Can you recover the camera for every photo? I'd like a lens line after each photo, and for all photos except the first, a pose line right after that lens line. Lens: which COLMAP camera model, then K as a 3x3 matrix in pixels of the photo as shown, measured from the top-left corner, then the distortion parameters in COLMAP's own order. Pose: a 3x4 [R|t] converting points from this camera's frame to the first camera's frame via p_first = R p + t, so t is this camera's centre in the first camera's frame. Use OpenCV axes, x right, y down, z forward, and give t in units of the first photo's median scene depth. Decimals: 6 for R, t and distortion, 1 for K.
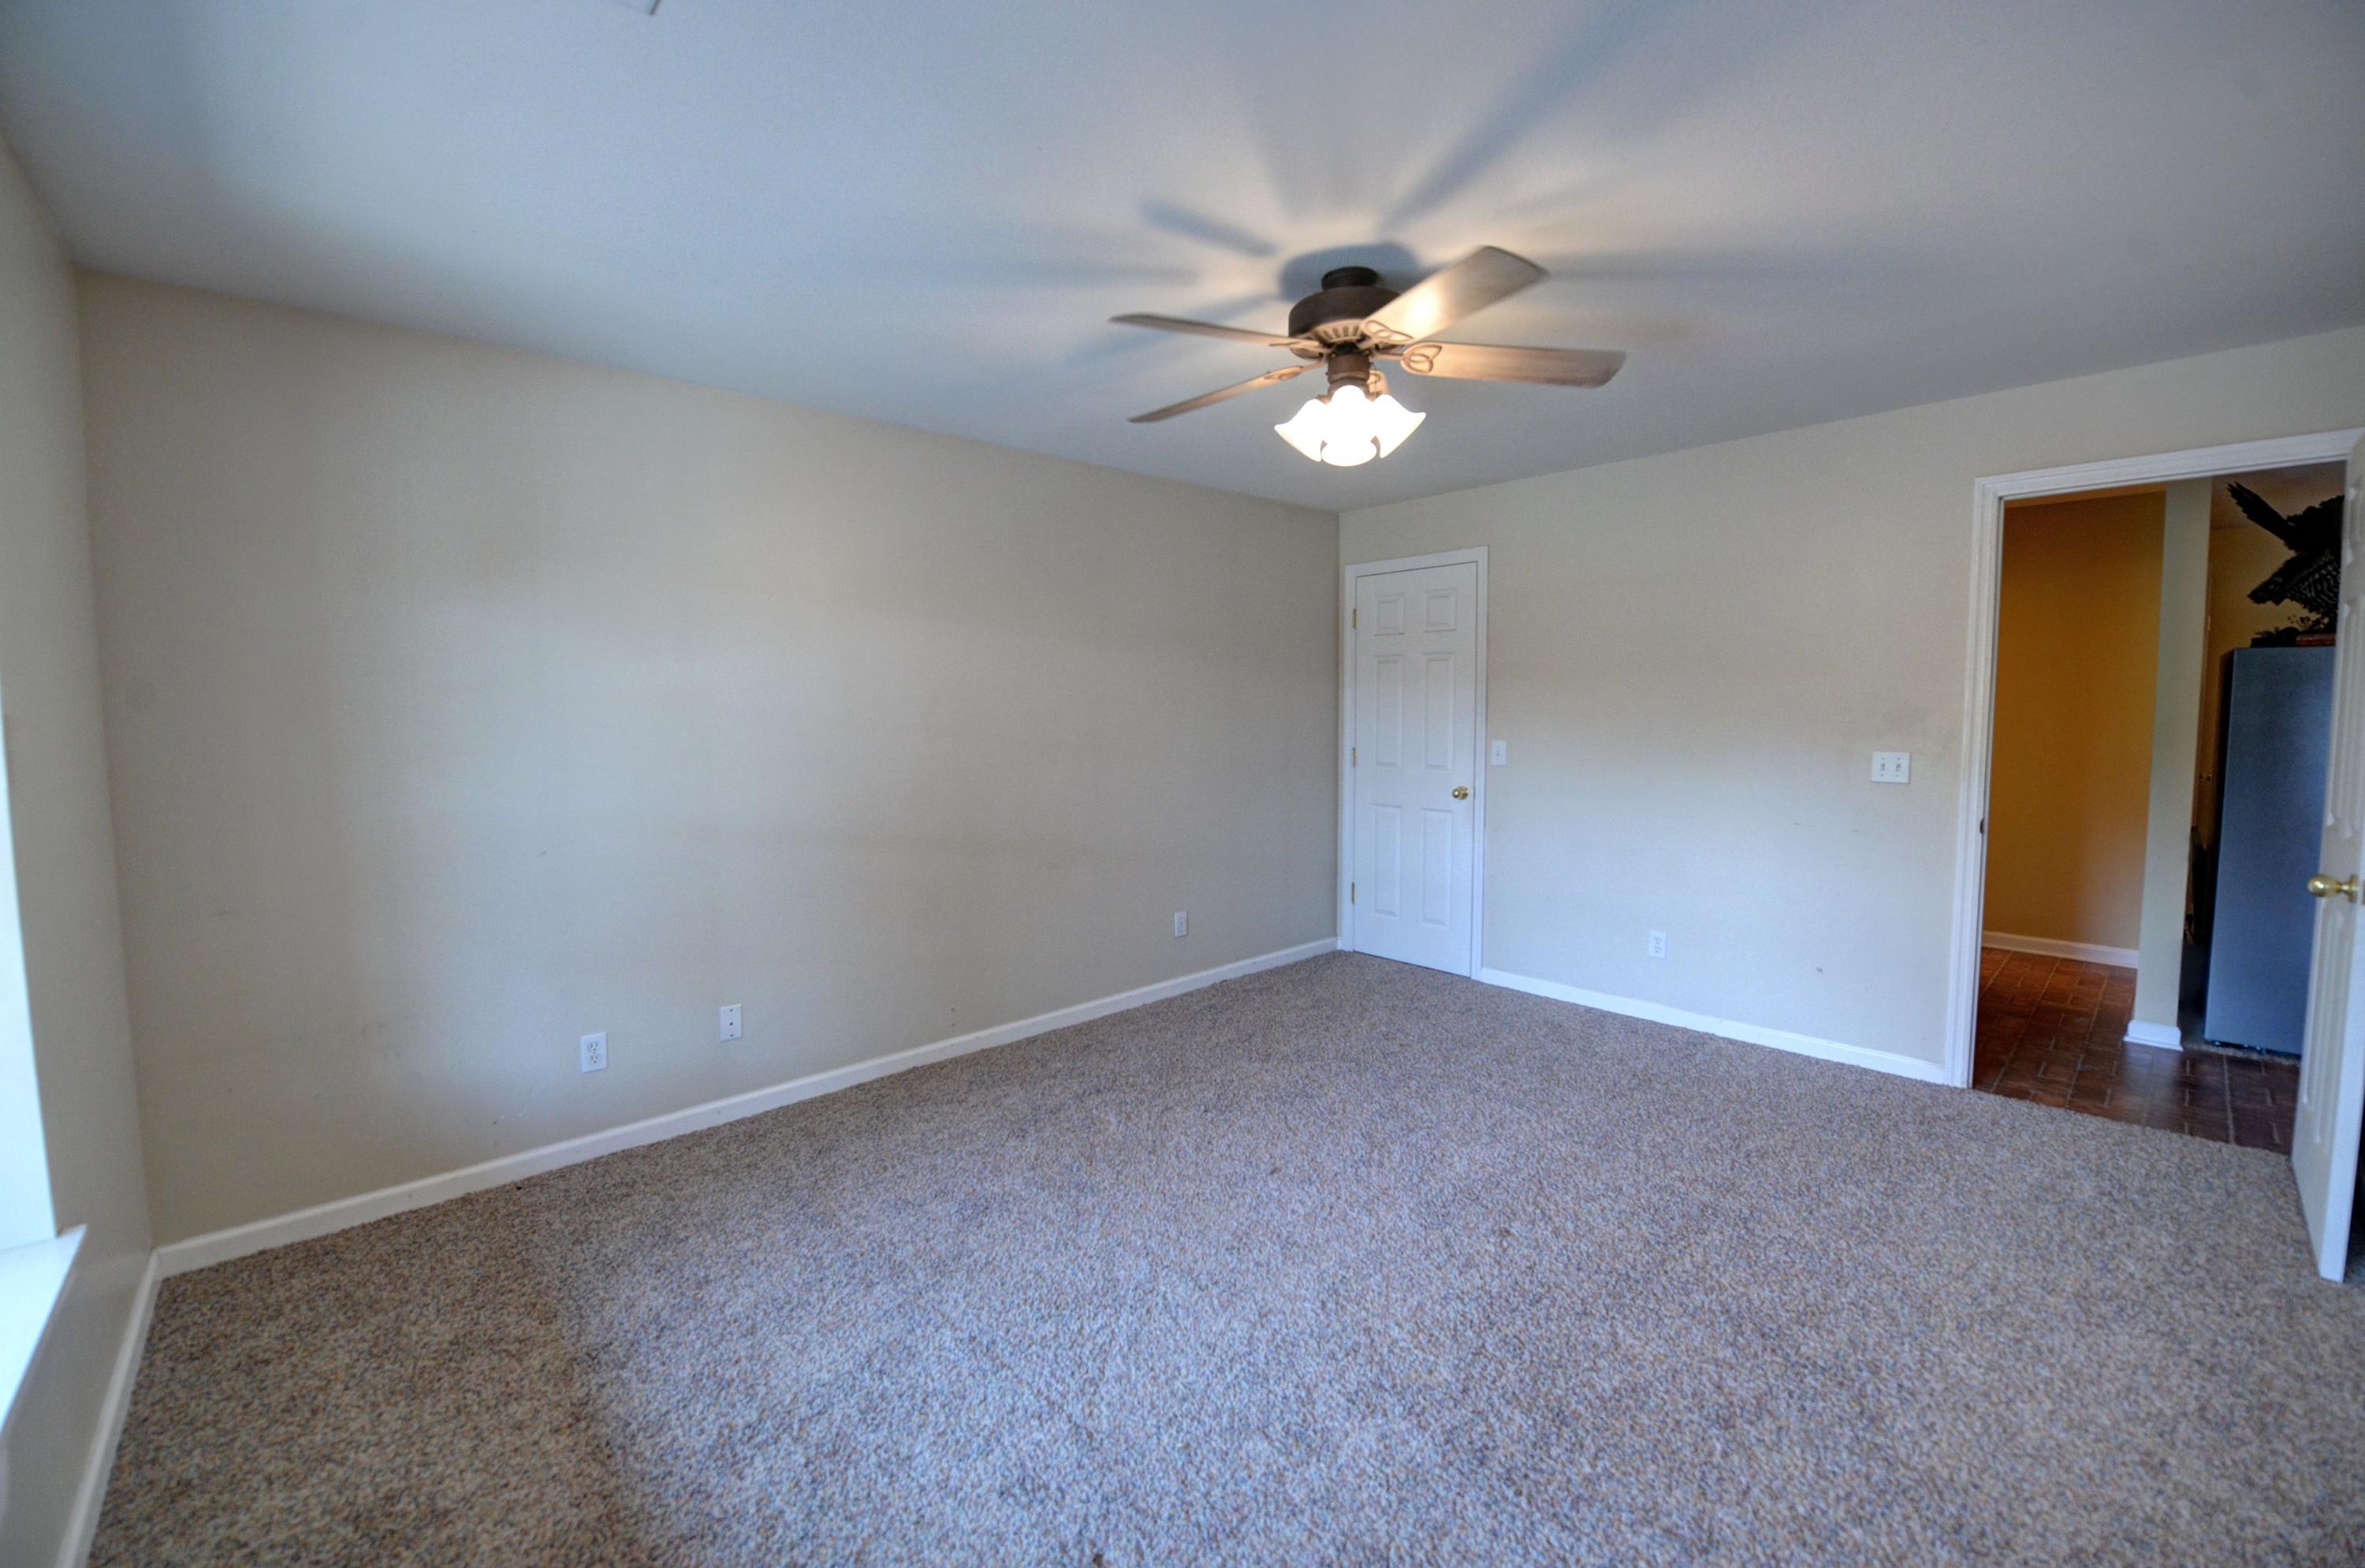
lens RADIAL K [[961.5, 0, 1177.3], [0, 961.5, 780.4], [0, 0, 1]] dist [-0.020206, -0.000307]
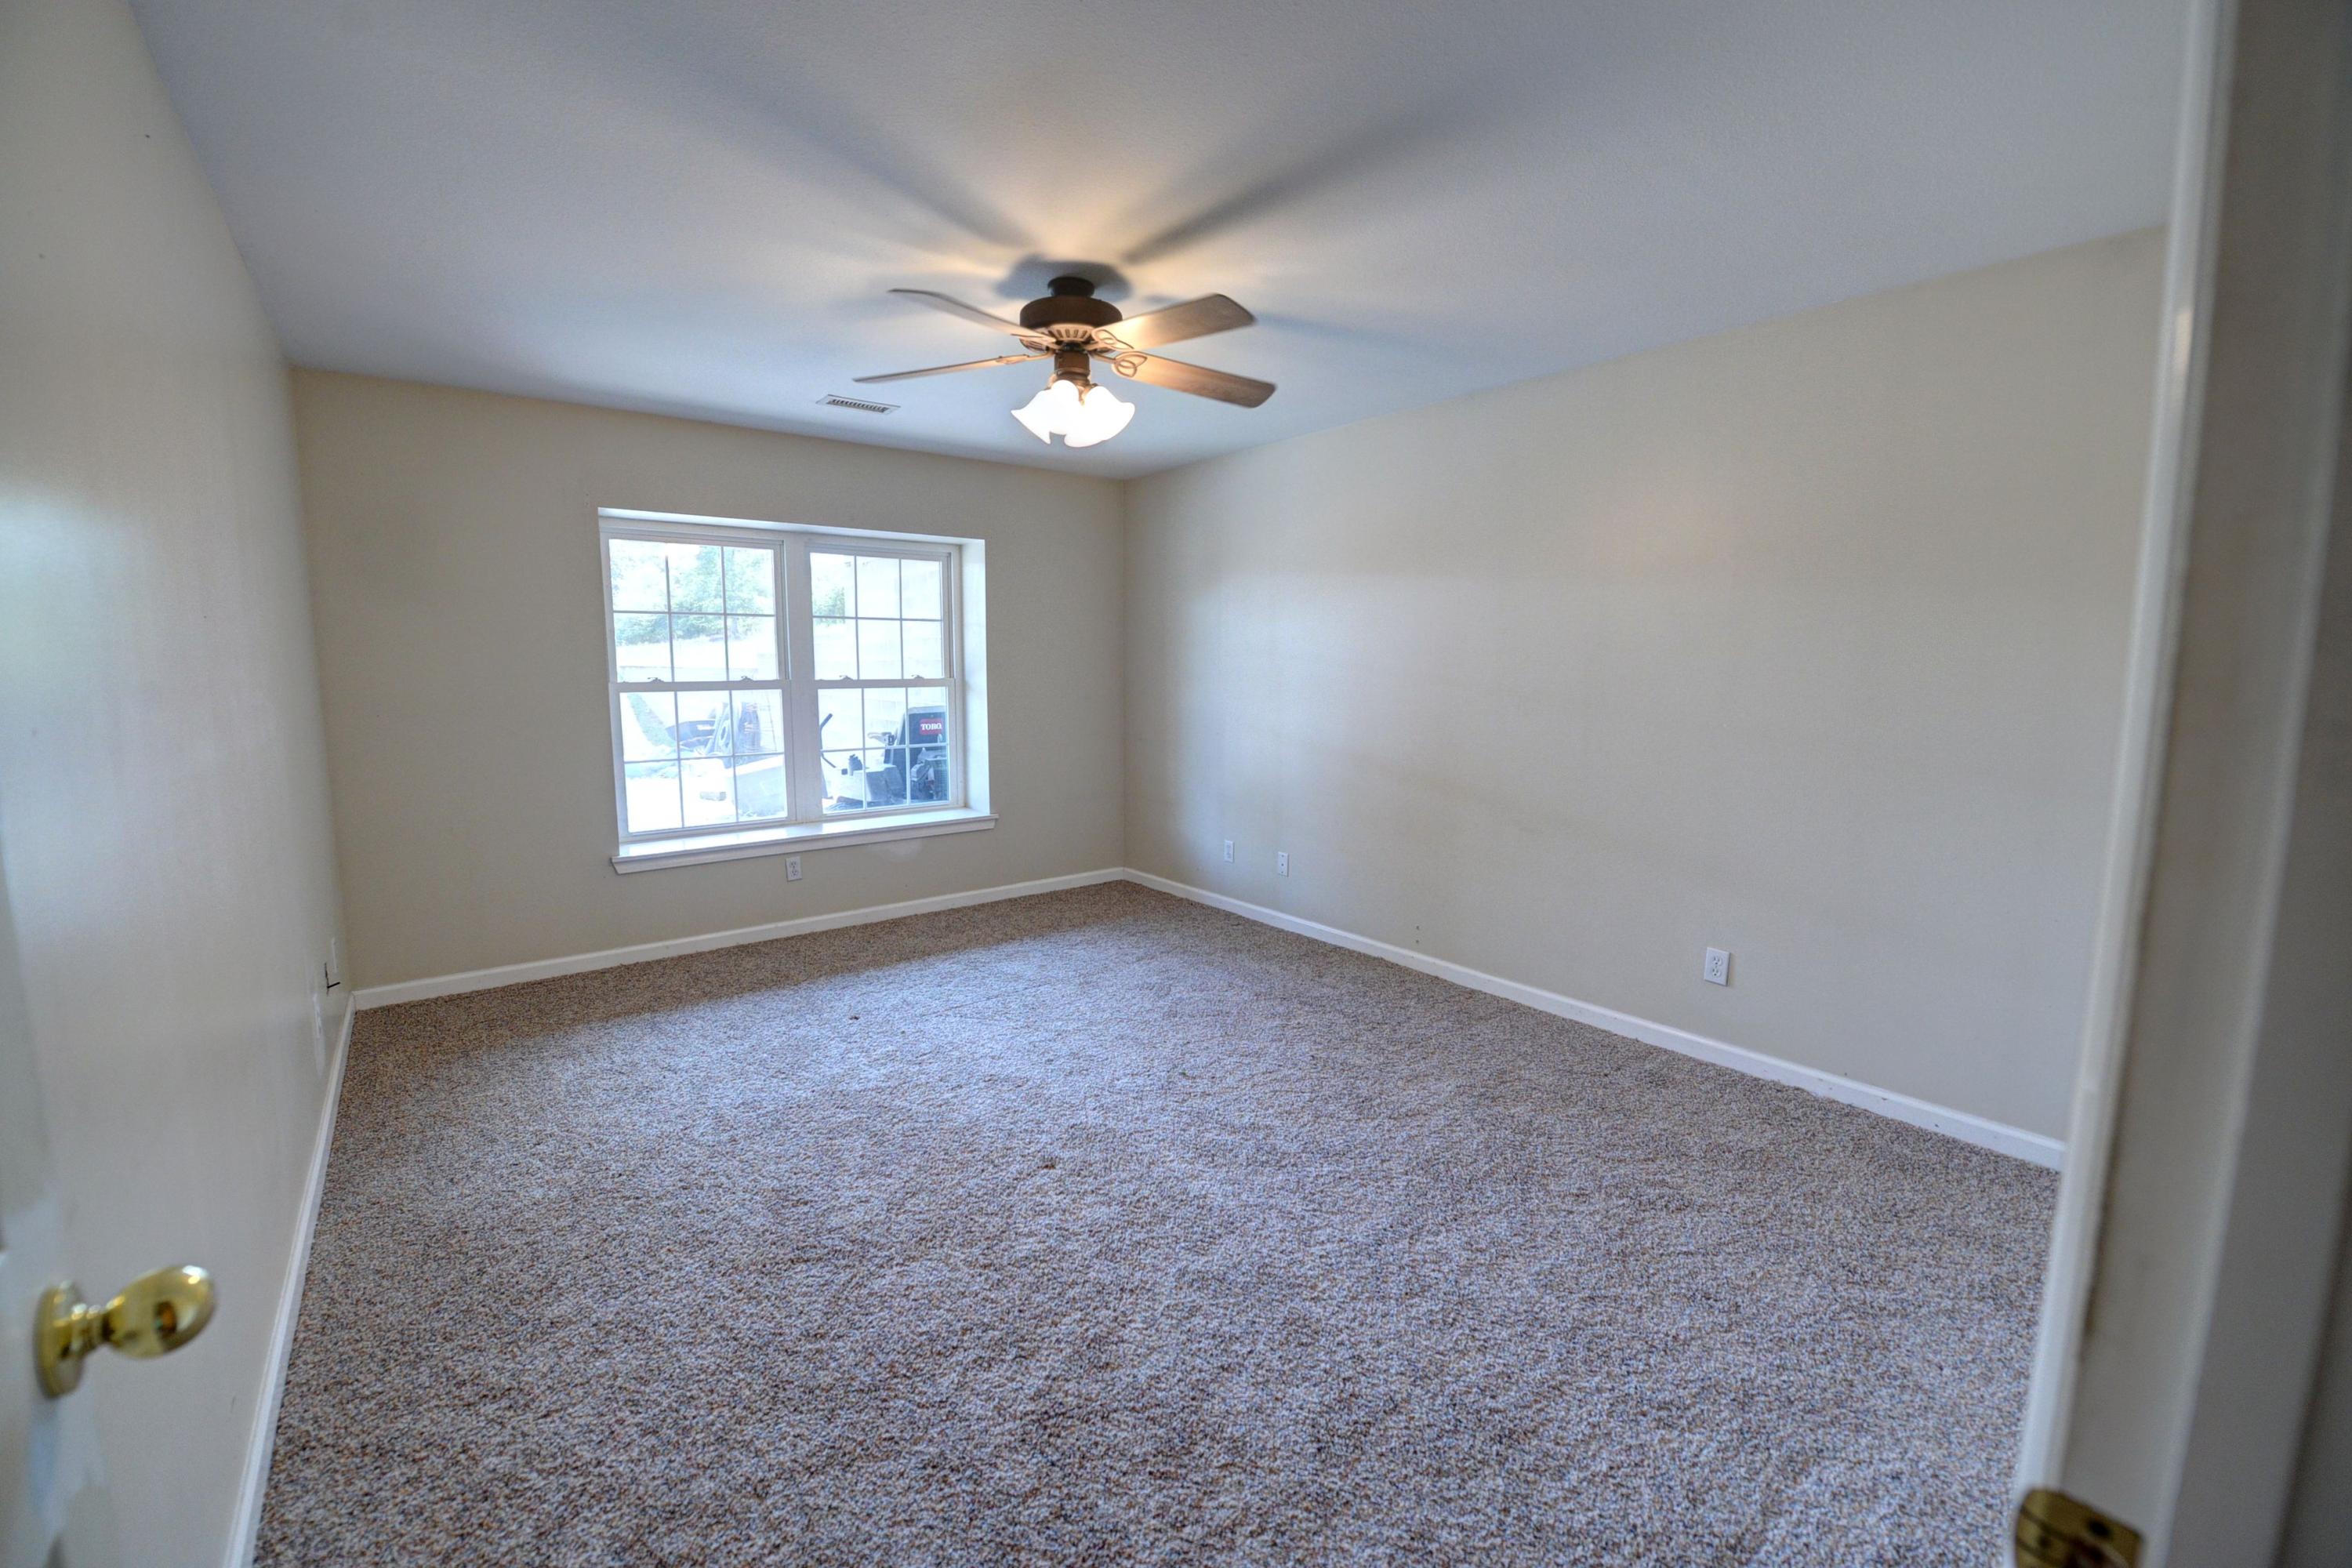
lens RADIAL K [[946.3, 0, 1168.4], [0, 946.3, 781.6], [0, 0, 1]] dist [-0.020195, -0.000473]
pose [[-0.066336, 0.138285, -0.988168, 1.079074], [-0.081944, 0.986249, 0.143518, -0.081717], [0.994427, 0.090494, -0.054092, 0.949813]]
